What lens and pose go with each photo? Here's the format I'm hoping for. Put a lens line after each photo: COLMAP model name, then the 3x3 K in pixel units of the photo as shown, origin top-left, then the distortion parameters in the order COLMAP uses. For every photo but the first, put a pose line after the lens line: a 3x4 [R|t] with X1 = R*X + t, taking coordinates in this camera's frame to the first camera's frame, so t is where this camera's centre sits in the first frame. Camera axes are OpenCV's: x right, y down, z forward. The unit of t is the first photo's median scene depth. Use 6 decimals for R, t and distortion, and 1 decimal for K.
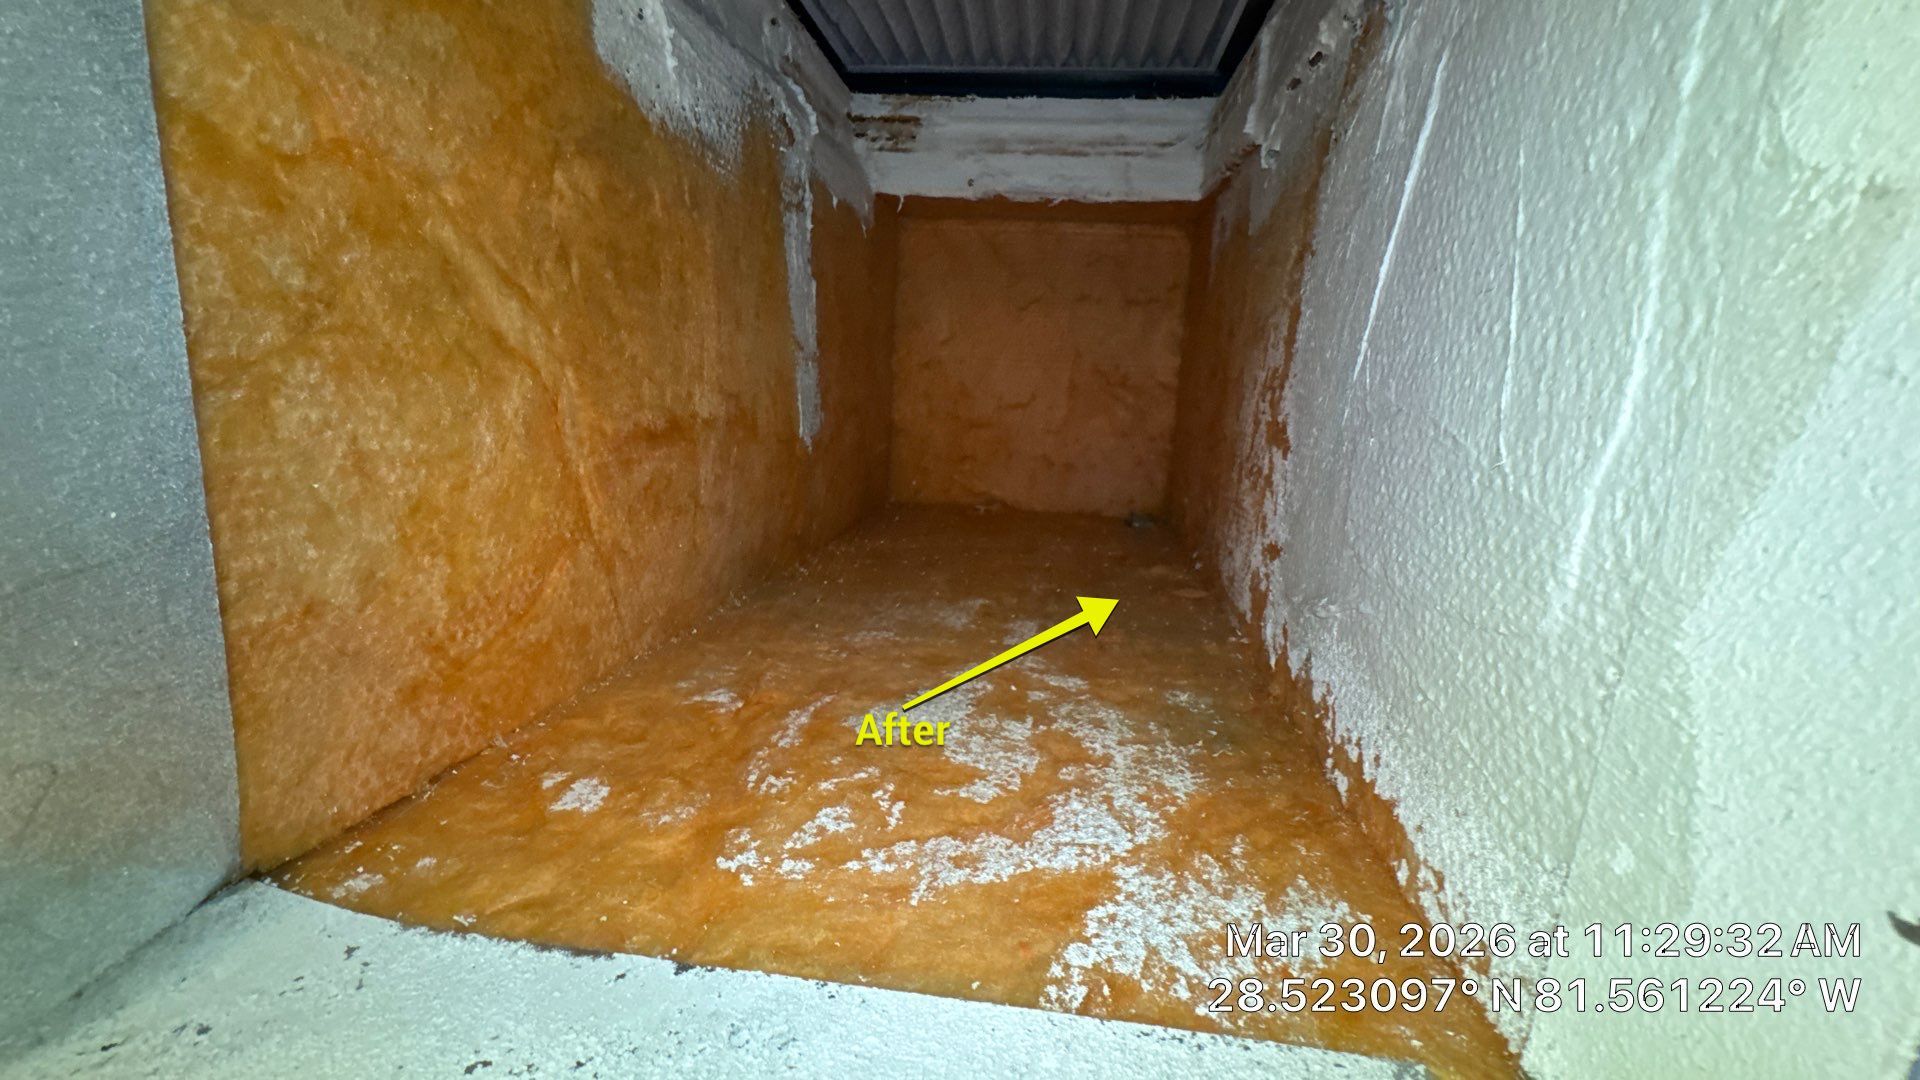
lens RADIAL K [[751.9, 0, 961.0], [0, 751.9, 535.5], [0, 0, 1]] dist [-0.001575, 0.000304]
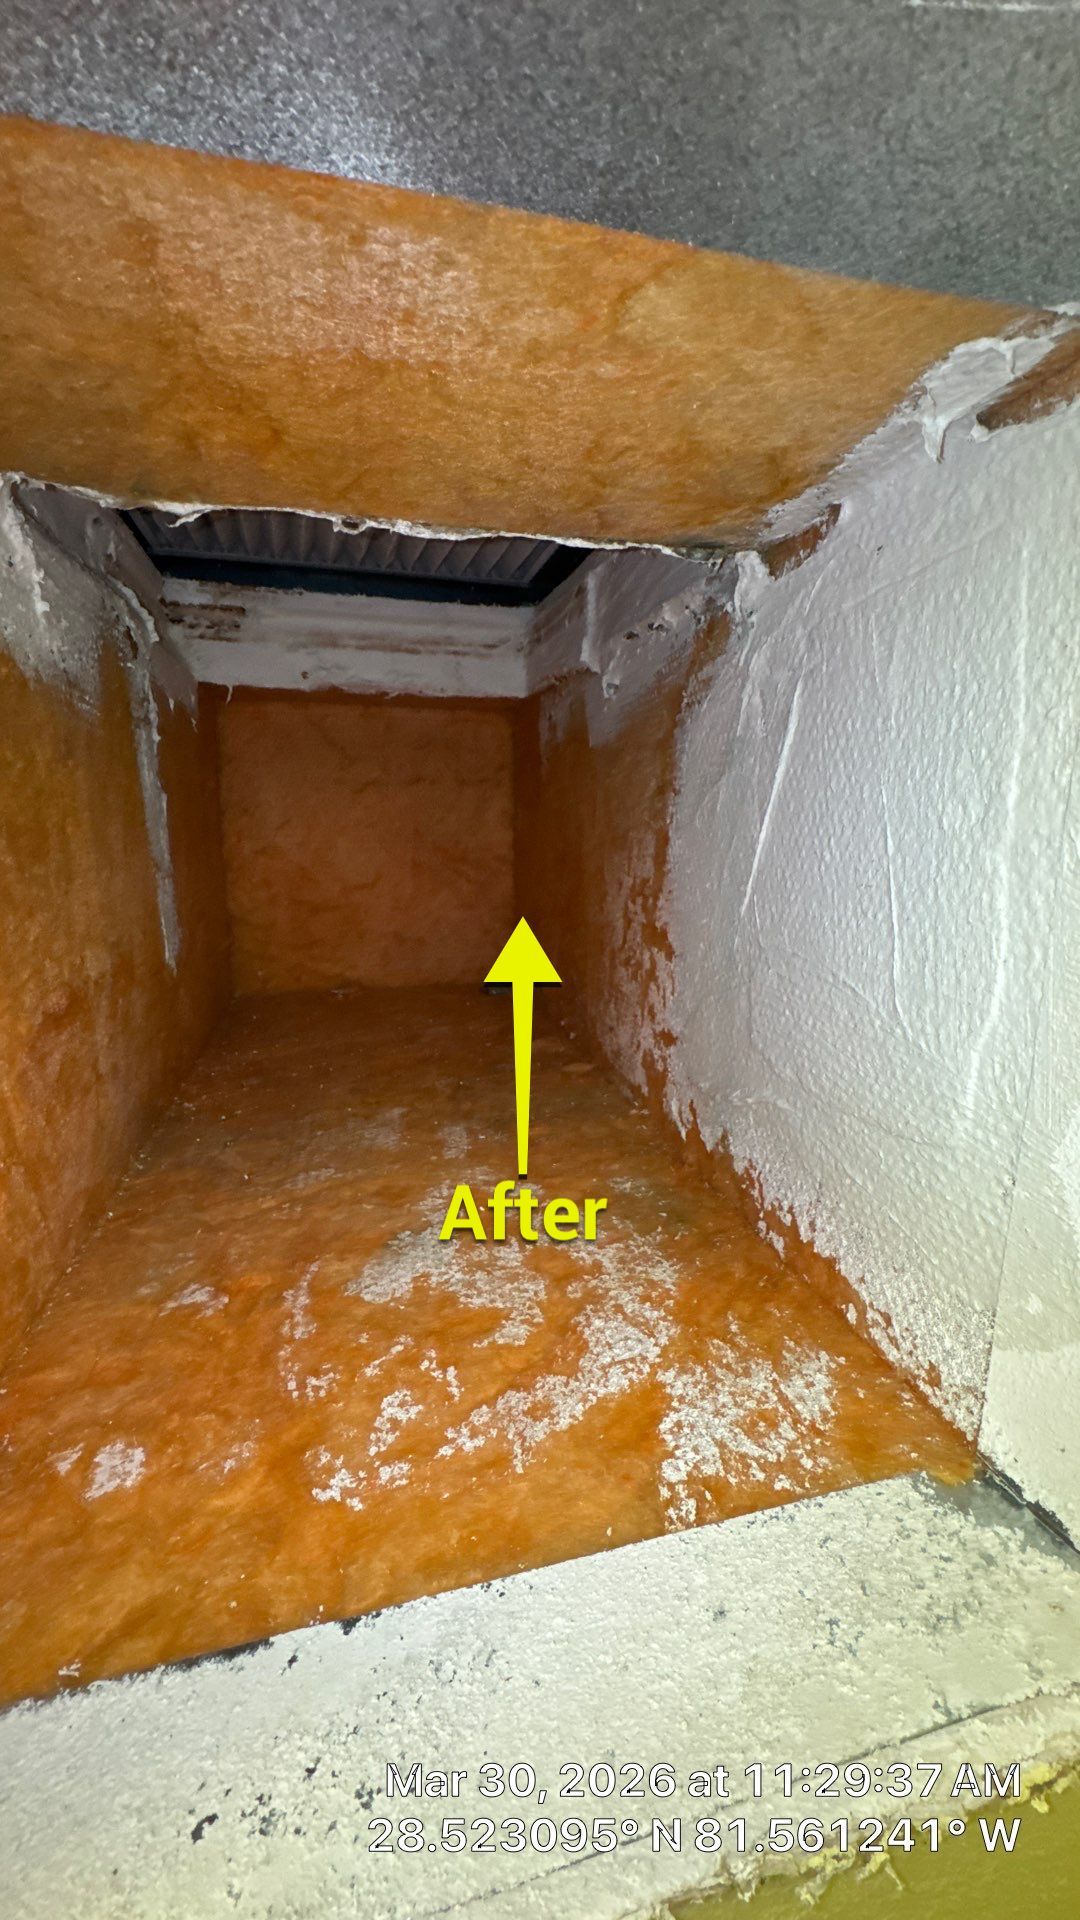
lens RADIAL K [[753.0, 0, 531.6], [0, 753.0, 958.1], [0, 0, 1]] dist [-0.001815, 0.000241]
pose [[0.927310, -0.111529, 0.357291, -0.236614], [0.114260, 0.993359, 0.013530, -0.179453], [-0.356427, 0.028278, 0.933895, -0.038373]]
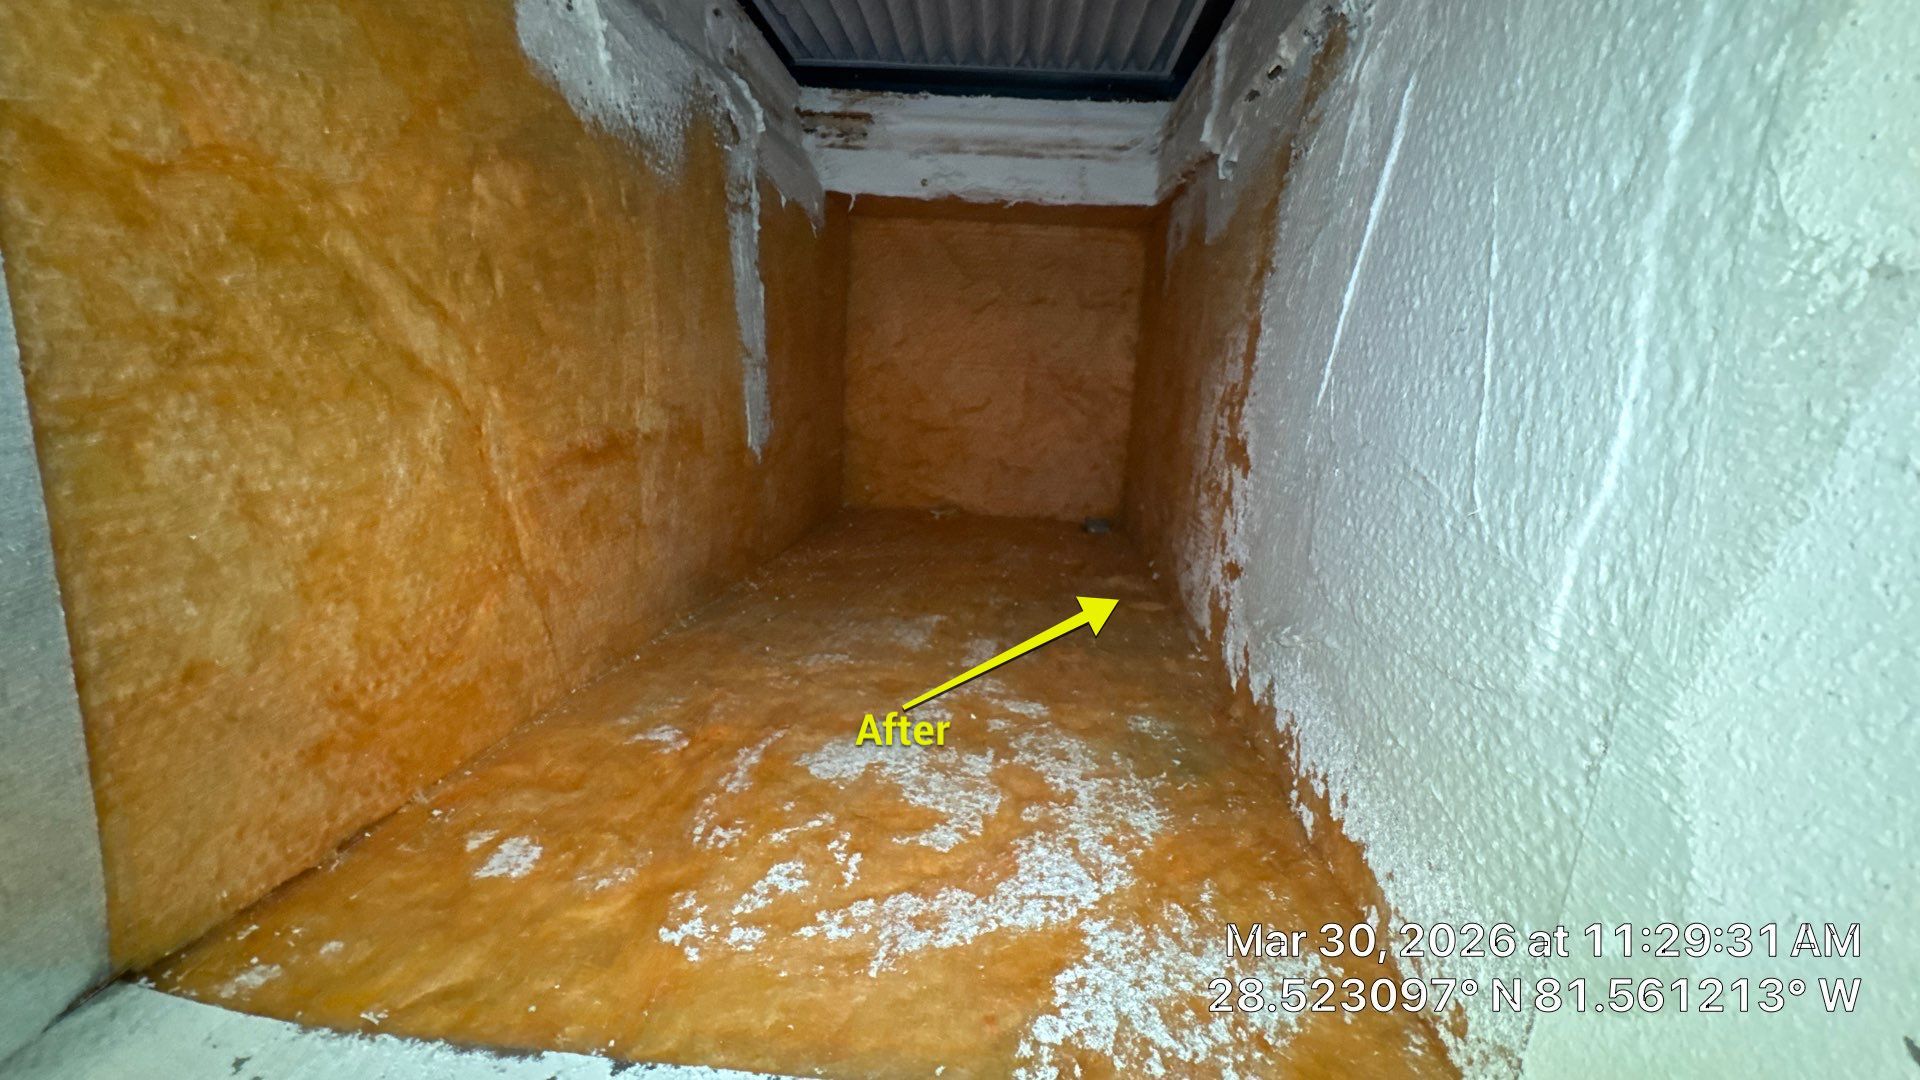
lens RADIAL K [[753.0, 0, 958.6], [0, 753.0, 535.5], [0, 0, 1]] dist [-0.001815, 0.000241]
pose [[0.998303, -0.006324, 0.057892, -0.004151], [0.005755, 0.999934, 0.009980, -0.046204], [-0.057951, -0.009630, 0.998273, 0.038328]]
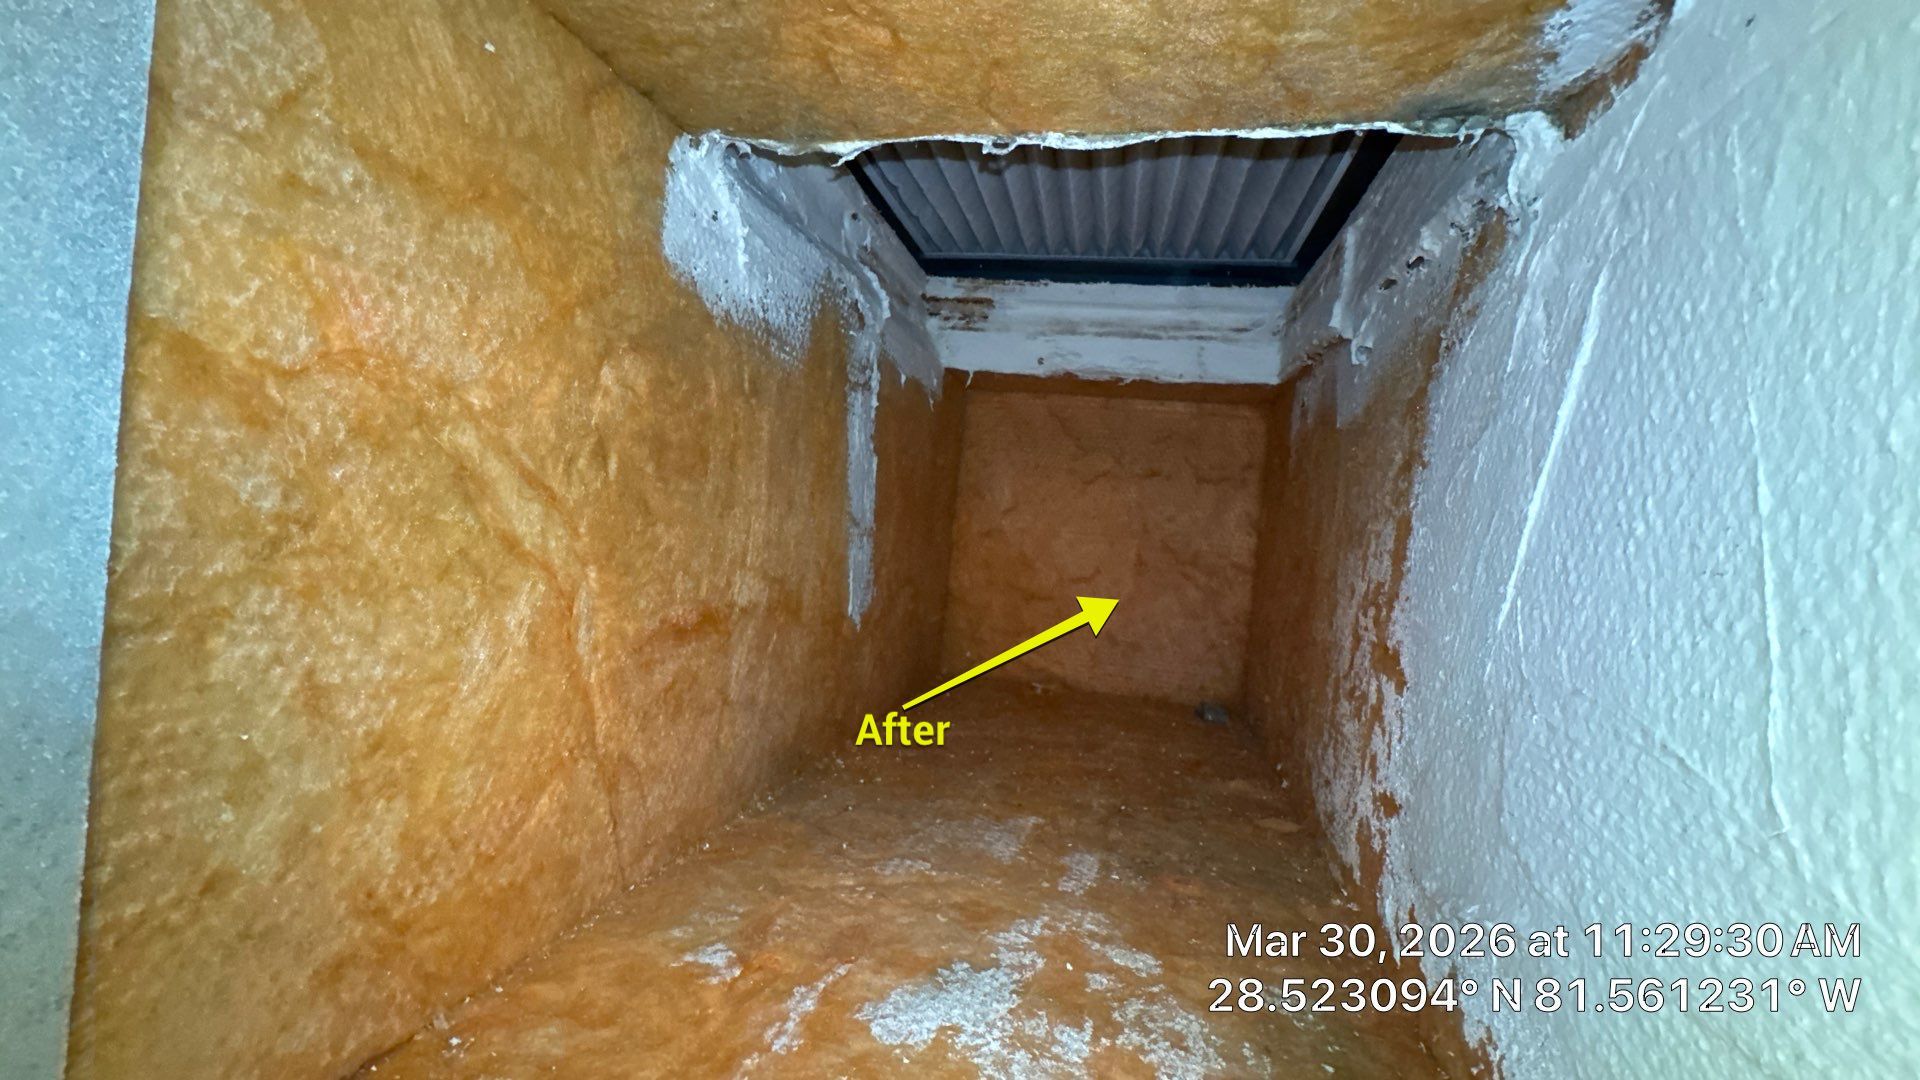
lens RADIAL K [[753.9, 0, 963.3], [0, 753.9, 543.8], [0, 0, 1]] dist [-0.002045, 0.000129]
pose [[0.995976, 0.042671, -0.078805, 0.000140], [-0.055948, 0.983010, -0.174819, -0.113387], [0.070006, 0.178525, 0.981442, 0.122321]]
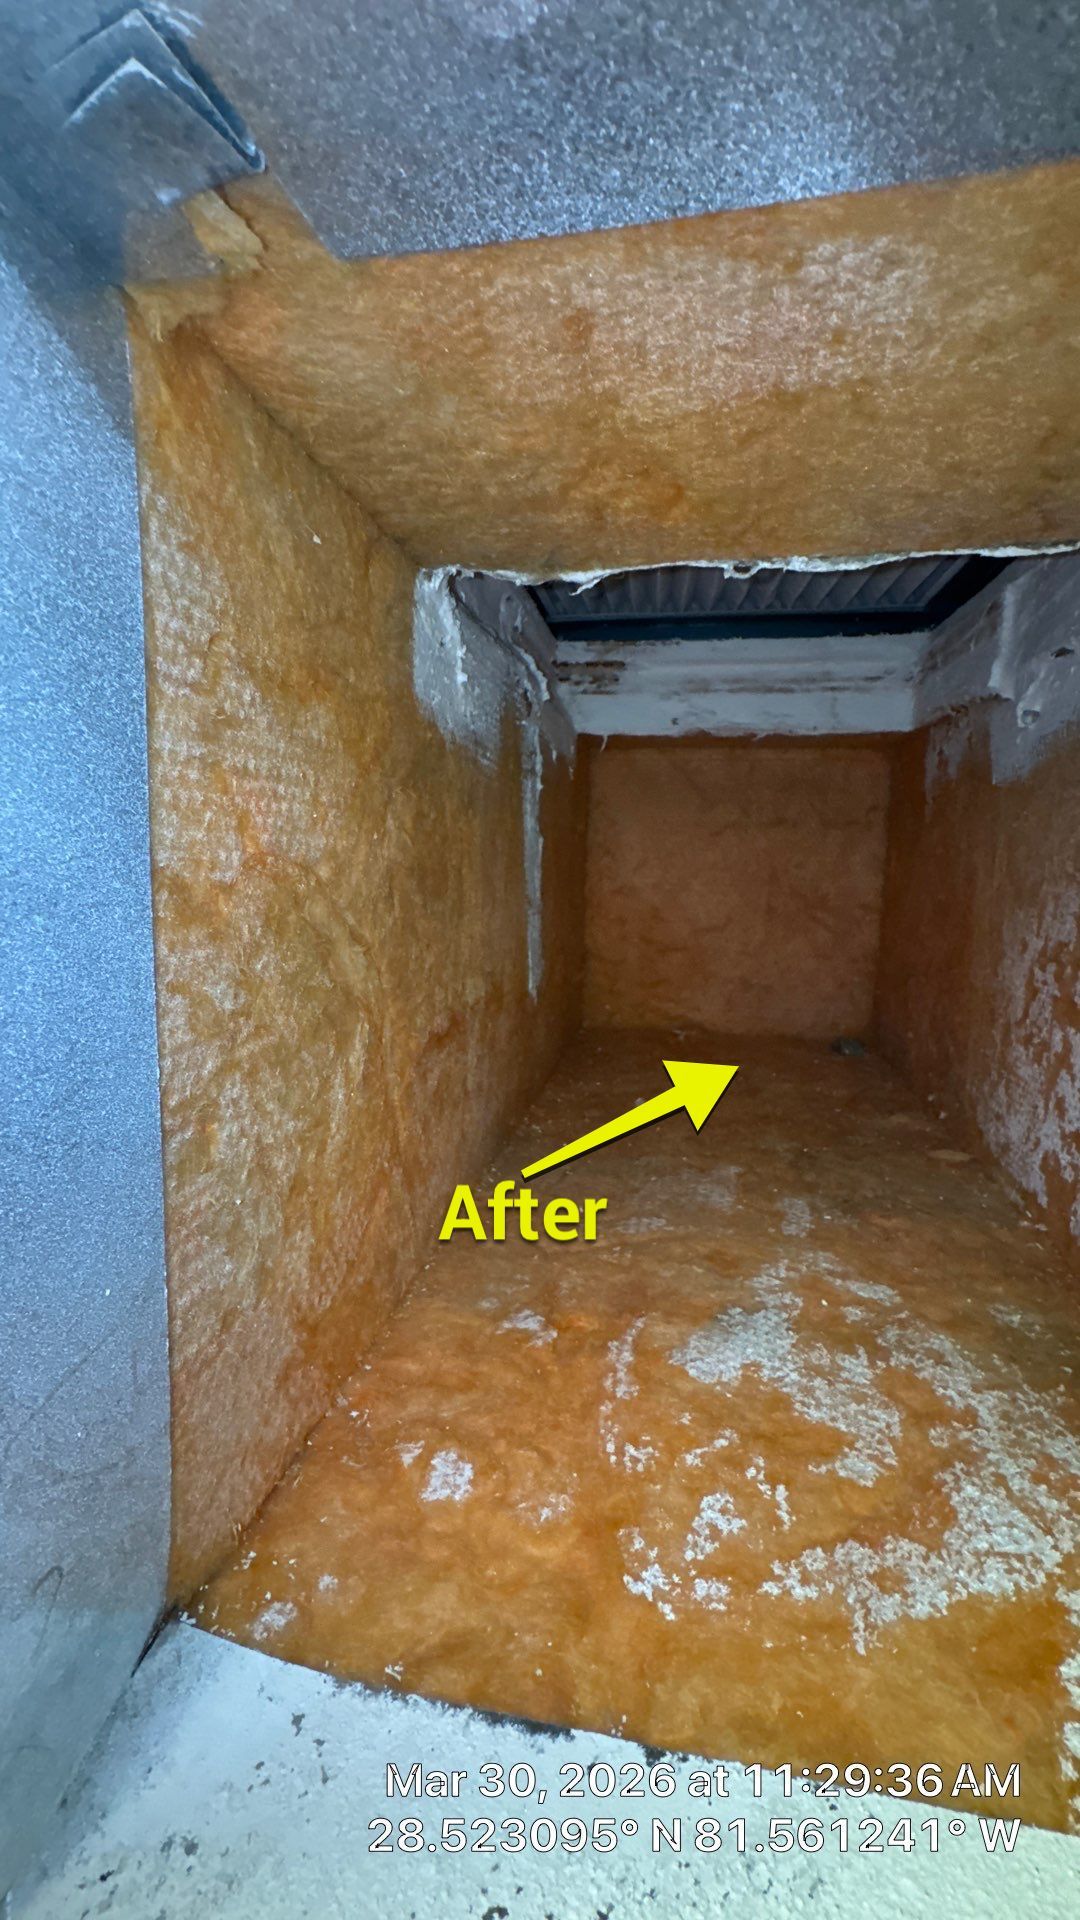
lens RADIAL K [[753.9, 0, 547.1], [0, 753.9, 960.3], [0, 0, 1]] dist [-0.002045, 0.000129]
pose [[0.998282, -0.023488, -0.053685, -0.250118], [0.020127, 0.997854, -0.062307, -0.202133], [0.055033, 0.061120, 0.996612, 0.005937]]
